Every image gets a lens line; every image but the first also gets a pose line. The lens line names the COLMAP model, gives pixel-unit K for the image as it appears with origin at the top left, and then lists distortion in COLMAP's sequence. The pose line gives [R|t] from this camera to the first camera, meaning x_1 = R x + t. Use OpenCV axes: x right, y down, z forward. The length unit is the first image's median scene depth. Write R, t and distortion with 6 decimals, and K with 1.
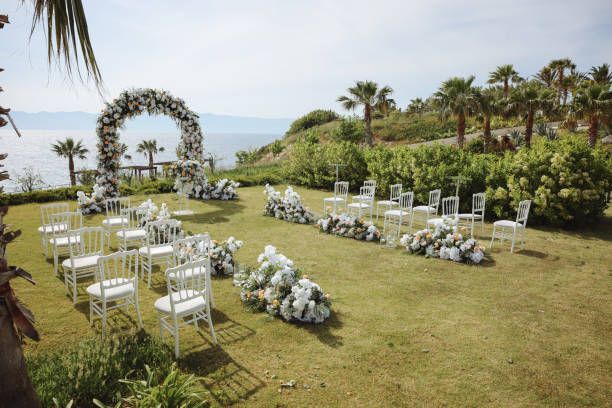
lens RADIAL K [[443.5, 0, 306.0], [0, 443.5, 204.0], [0, 0, 1]] dist [-0.098827, 0.083191]
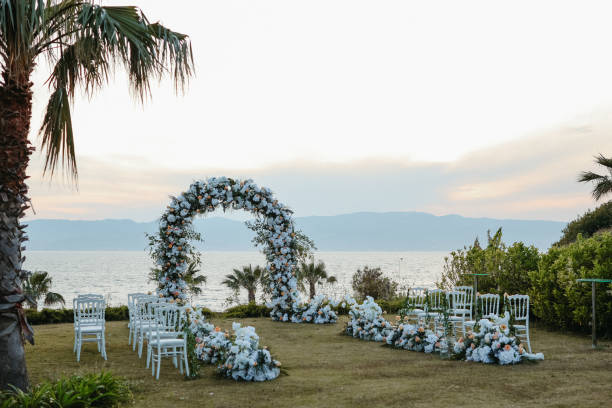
lens RADIAL K [[907.0, 0, 306.0], [0, 907.0, 204.0], [0, 0, 1]] dist [-0.154811, 0.056169]
pose [[0.928430, -0.040320, -0.369313, 0.390575], [-0.039388, 0.977807, -0.205772, 0.116097], [0.369414, 0.205591, 0.906237, -0.431078]]
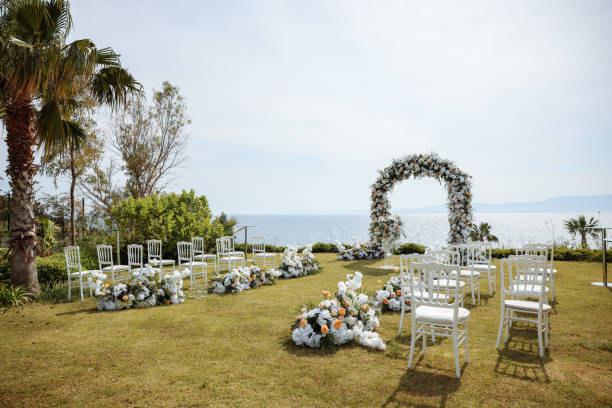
lens RADIAL K [[426.4, 0, 306.0], [0, 426.4, 204.0], [0, 0, 1]] dist [-0.106268, 0.093731]
pose [[0.327658, -0.044605, -0.943743, 0.561709], [-0.138846, 0.985766, -0.094797, -0.005881], [0.934538, 0.162096, 0.316801, 0.451840]]
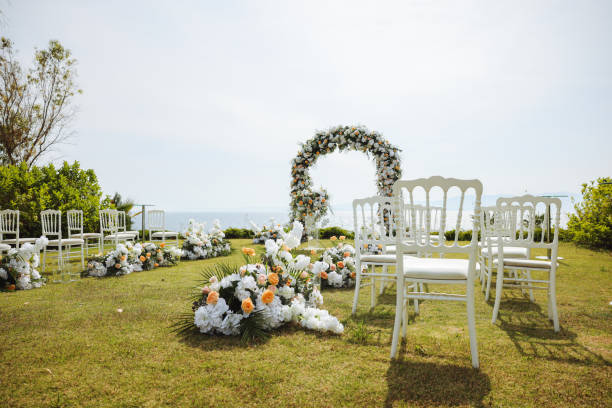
lens RADIAL K [[435.2, 0, 306.0], [0, 435.2, 204.0], [0, 0, 1]] dist [-0.103776, 0.085378]
pose [[0.513670, -0.036181, -0.857225, 0.441322], [-0.123861, 0.985518, -0.115816, 0.031237], [0.849000, 0.165668, 0.501750, 0.498733]]
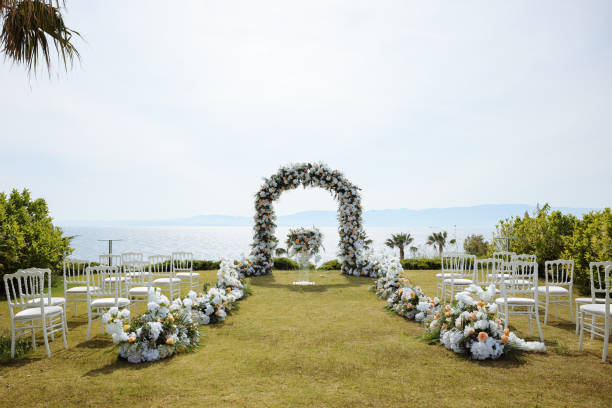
lens RADIAL K [[477.9, 0, 287.7], [0, 477.9, 204.4], [0, 0, 1]] dist [-0.107722, 0.114542]
pose [[0.751552, -0.049651, -0.657803, 0.359517], [-0.091539, 0.979667, -0.178530, 0.036921], [0.653292, 0.194389, 0.731726, 0.176943]]
